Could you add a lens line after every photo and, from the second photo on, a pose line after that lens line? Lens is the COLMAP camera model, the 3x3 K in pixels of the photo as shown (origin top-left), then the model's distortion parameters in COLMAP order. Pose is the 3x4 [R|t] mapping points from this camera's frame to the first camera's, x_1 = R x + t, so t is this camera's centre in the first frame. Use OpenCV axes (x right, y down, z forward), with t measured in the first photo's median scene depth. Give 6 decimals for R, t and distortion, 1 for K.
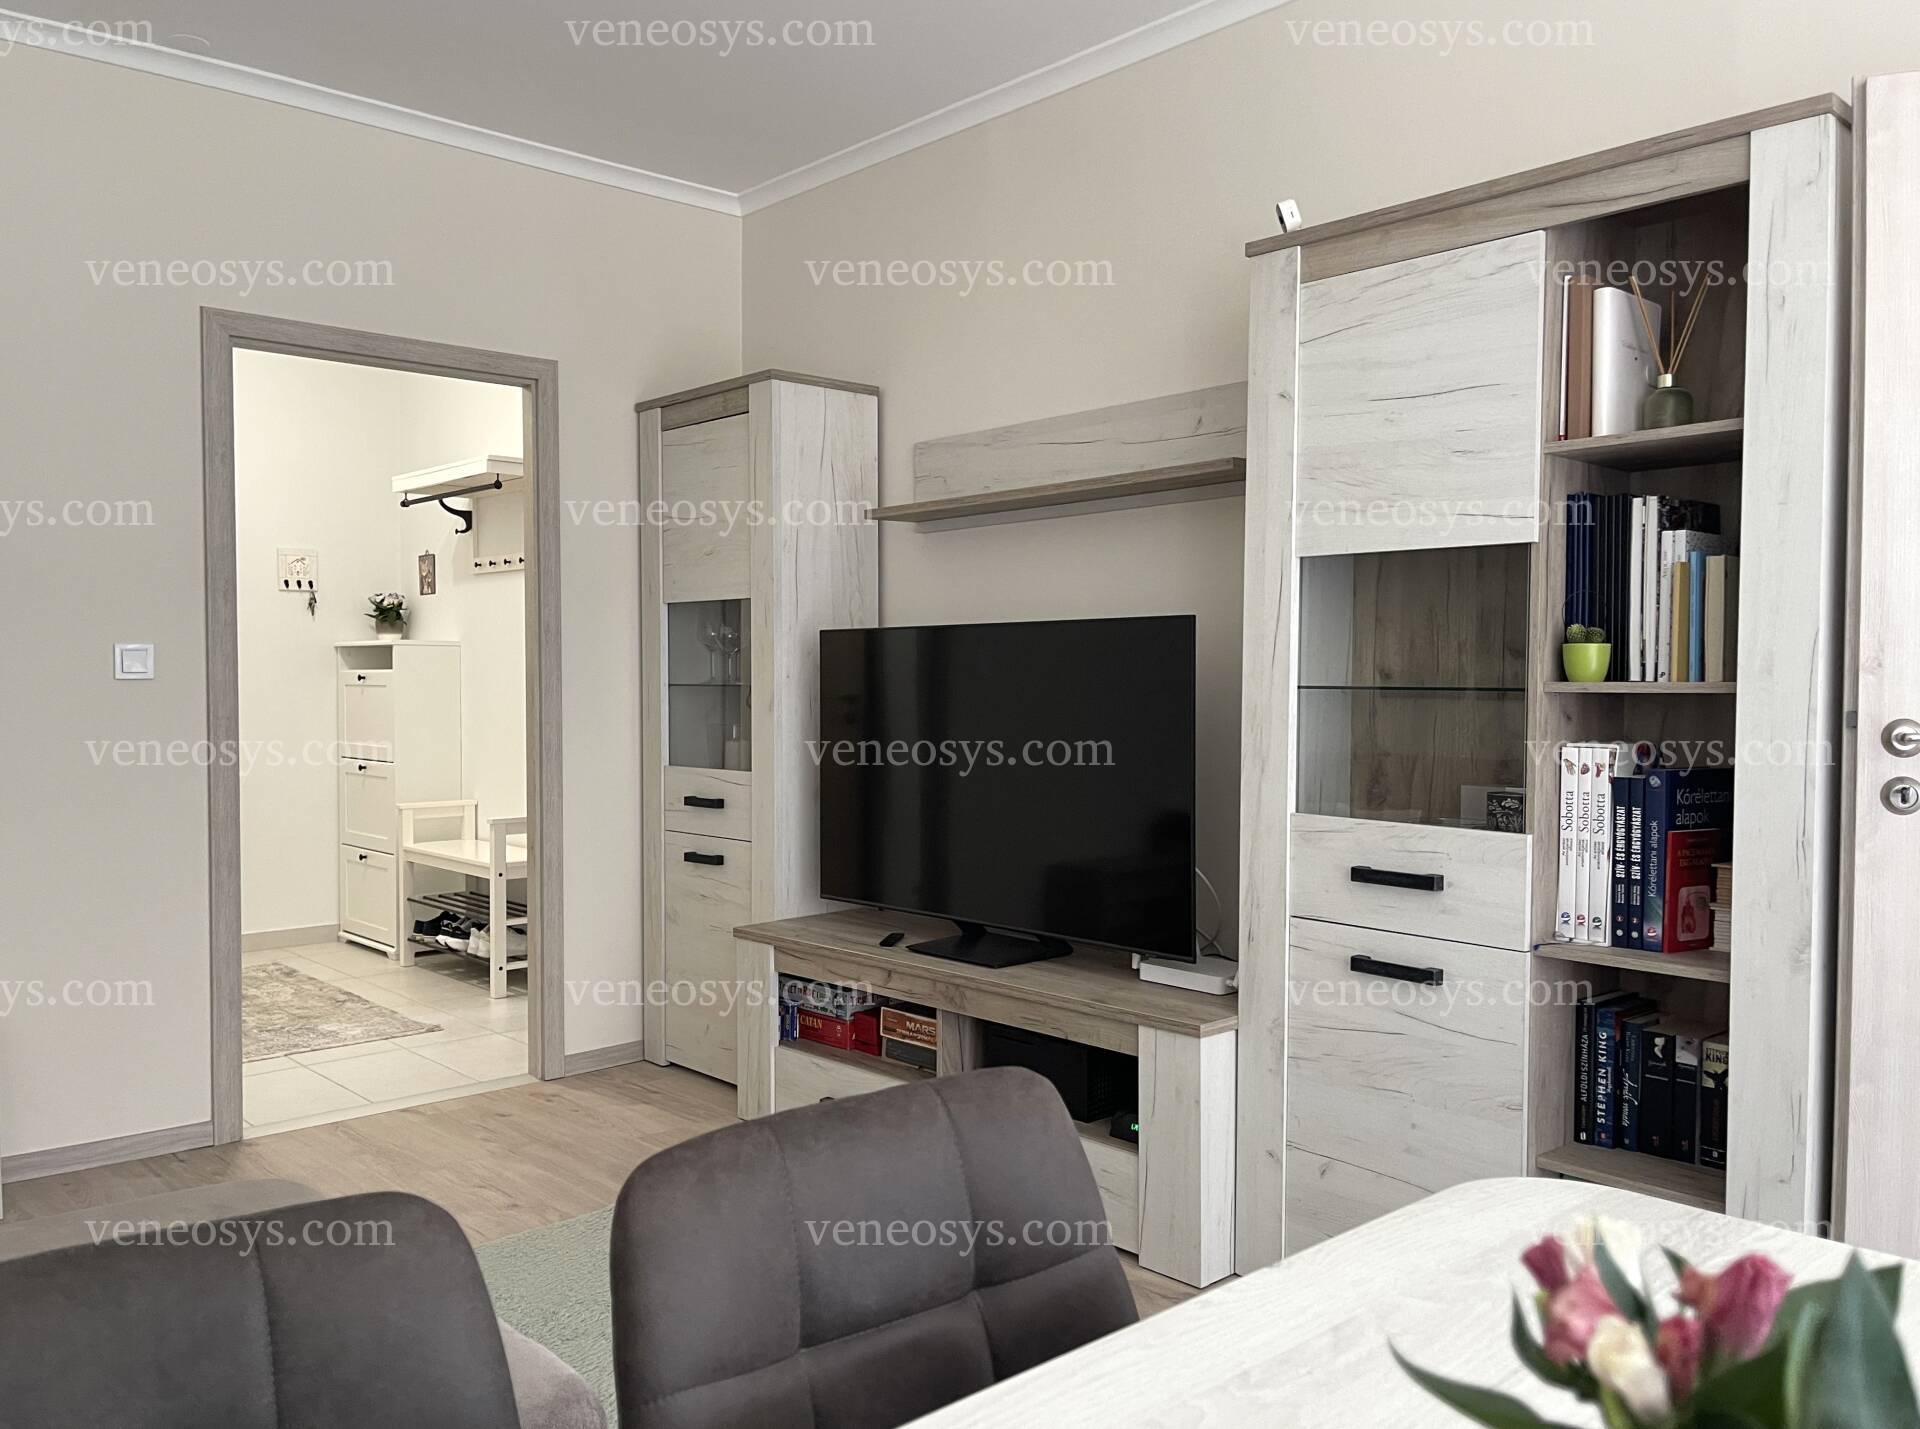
lens RADIAL K [[1504.2, 0, 962.3], [0, 1504.2, 716.6], [0, 0, 1]] dist [0.055745, -0.048490]
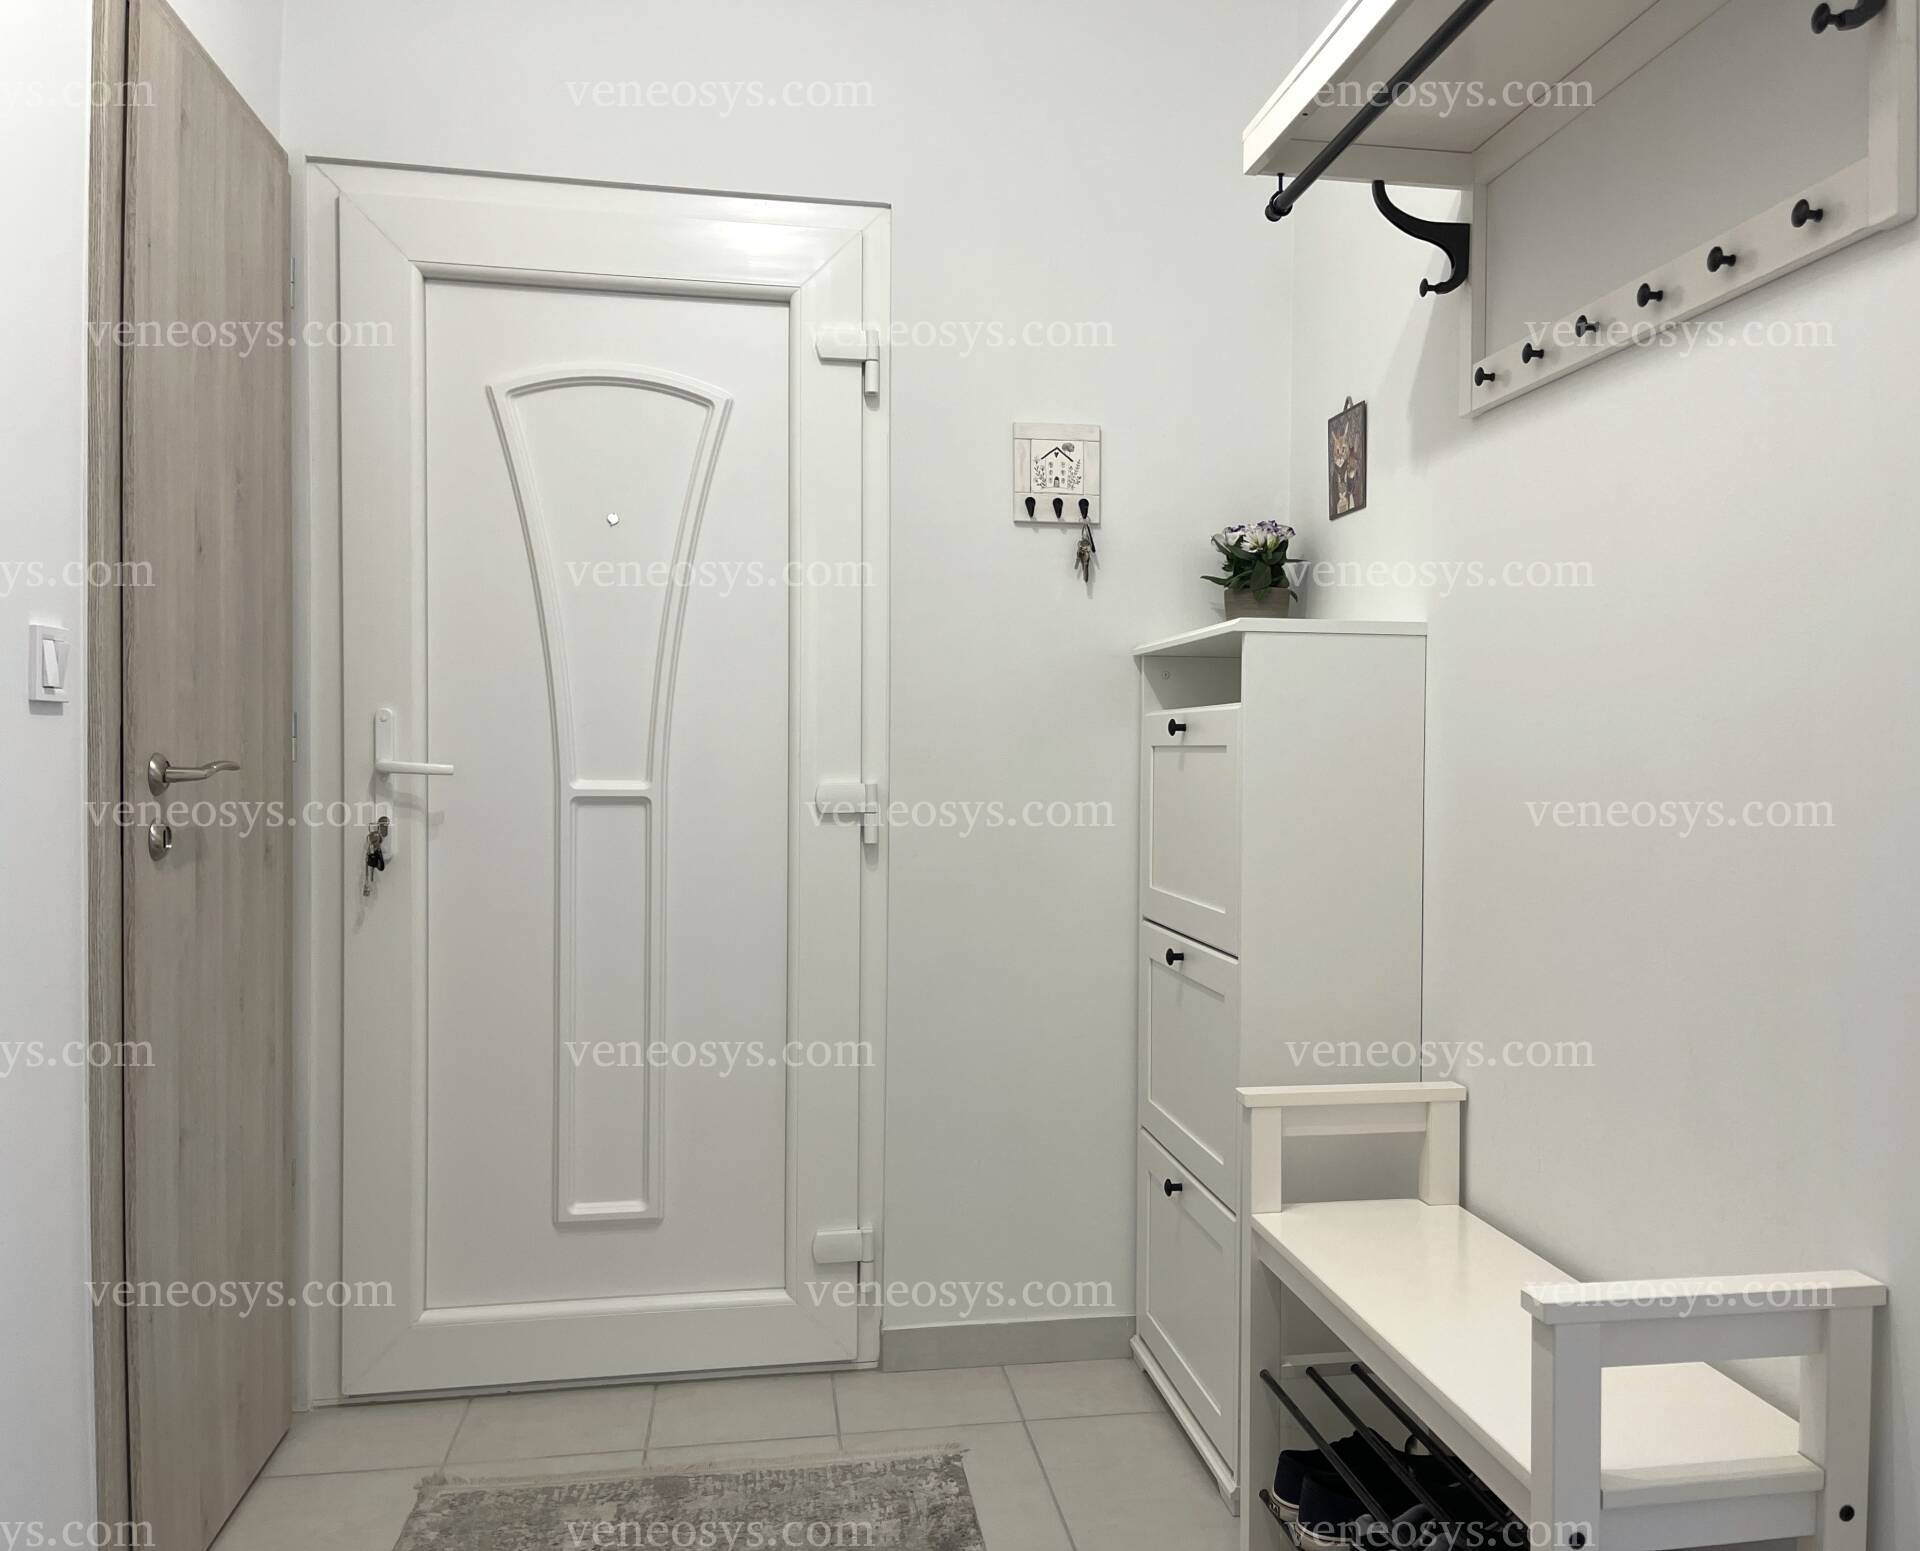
lens RADIAL K [[1575.4, 0, 1046.1], [0, 1575.4, 779.5], [0, 0, 1]] dist [0.059590, -0.059831]
pose [[0.849735, 0.013813, -0.527029, -0.303458], [-0.020598, 0.999763, -0.007007, -0.012468], [0.526808, 0.016810, 0.849818, 0.915919]]
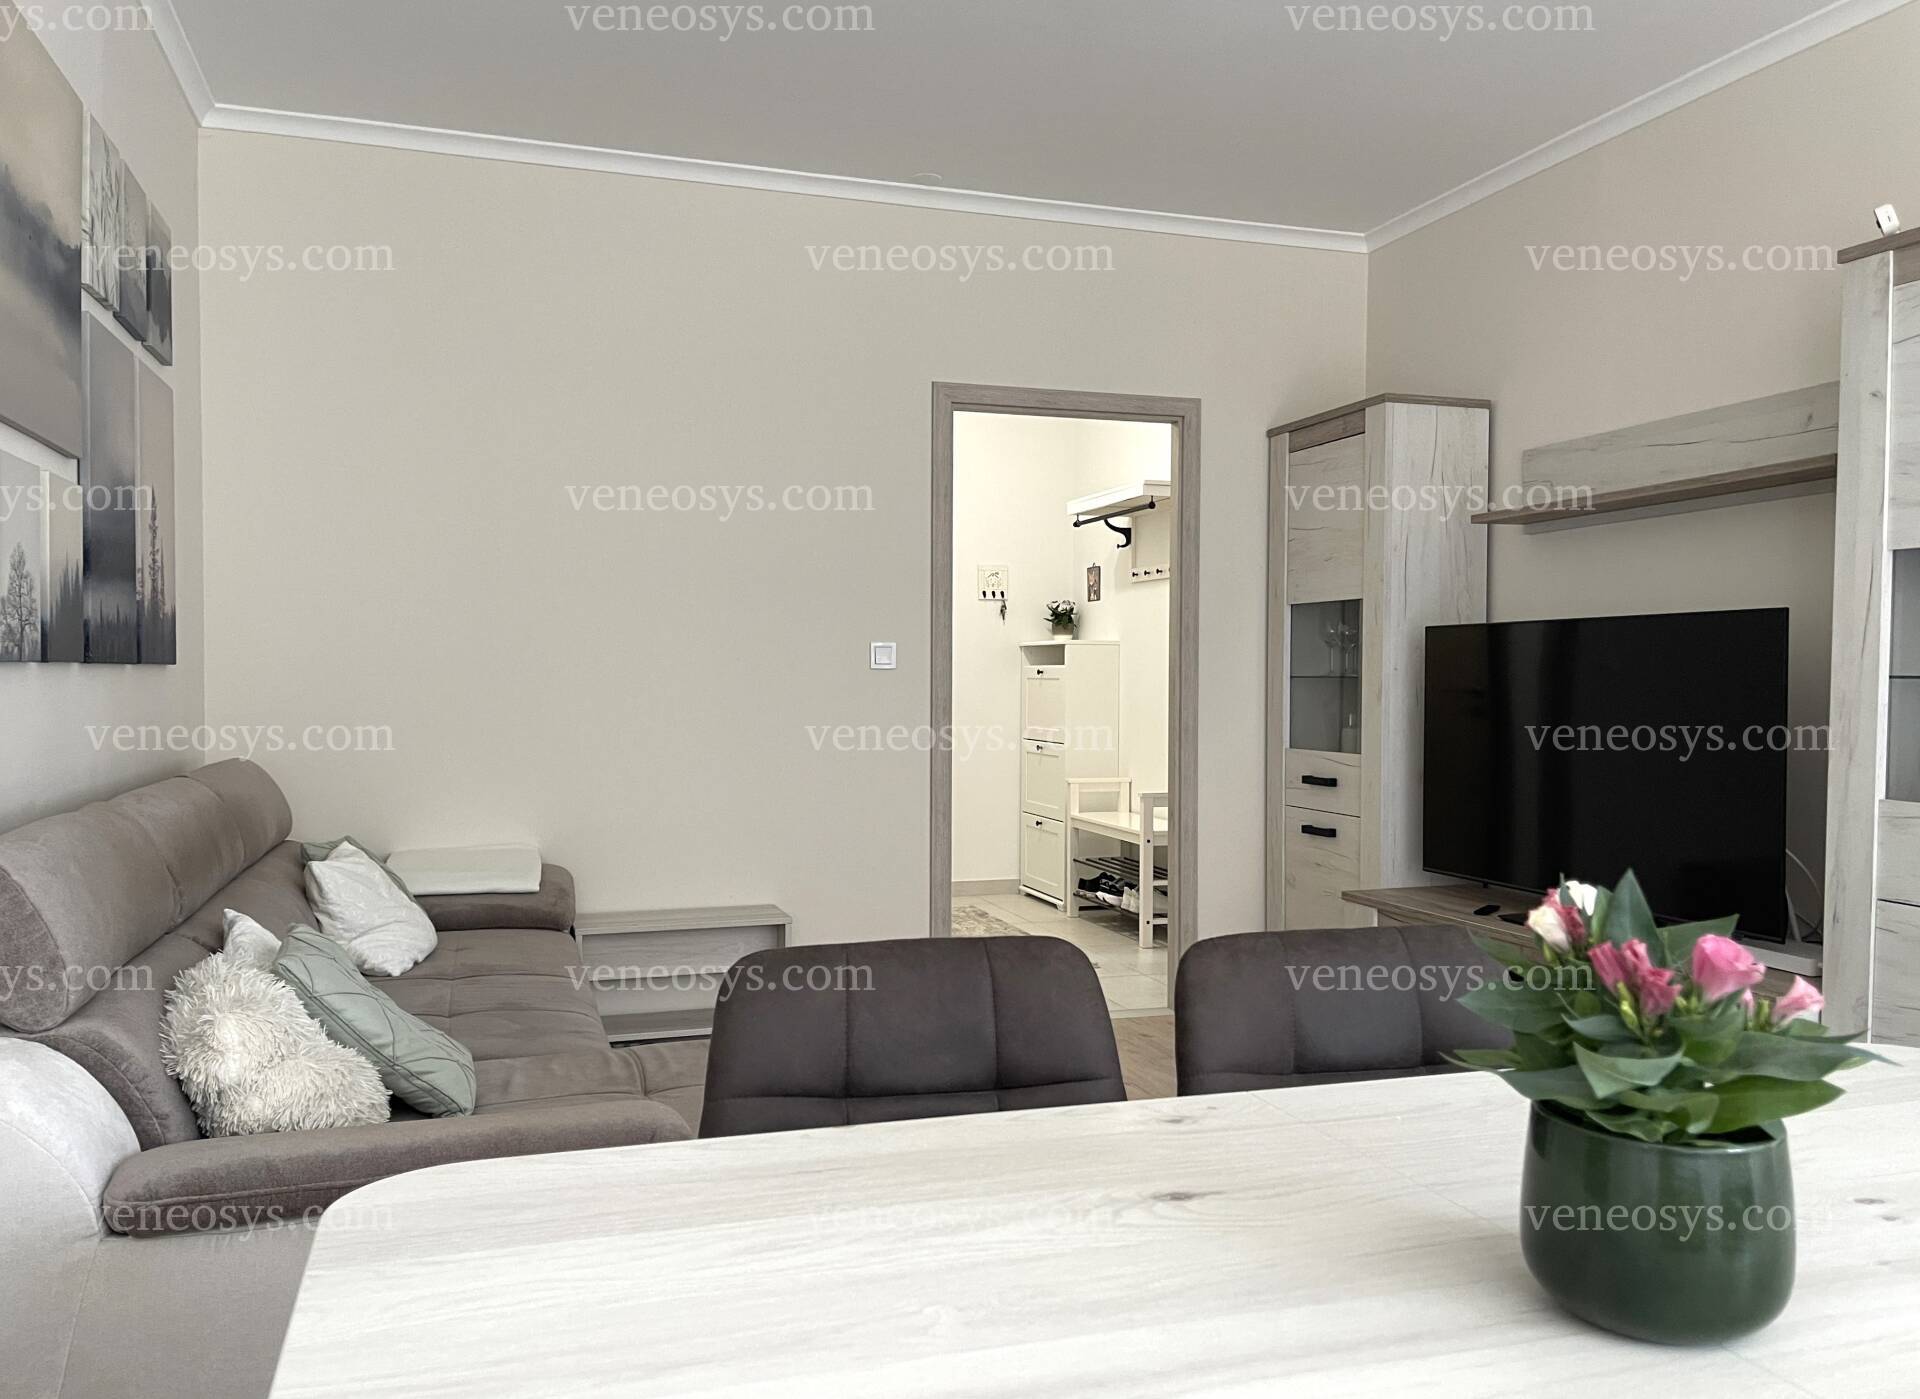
lens RADIAL K [[1488.5, 0, 971.9], [0, 1488.5, 702.3], [0, 0, 1]] dist [0.048964, -0.032684]
pose [[0.911918, 0.012136, -0.410192, 0.046848], [-0.016211, 0.999848, -0.006458, 0.009280], [0.410051, 0.012539, 0.911976, -0.119268]]
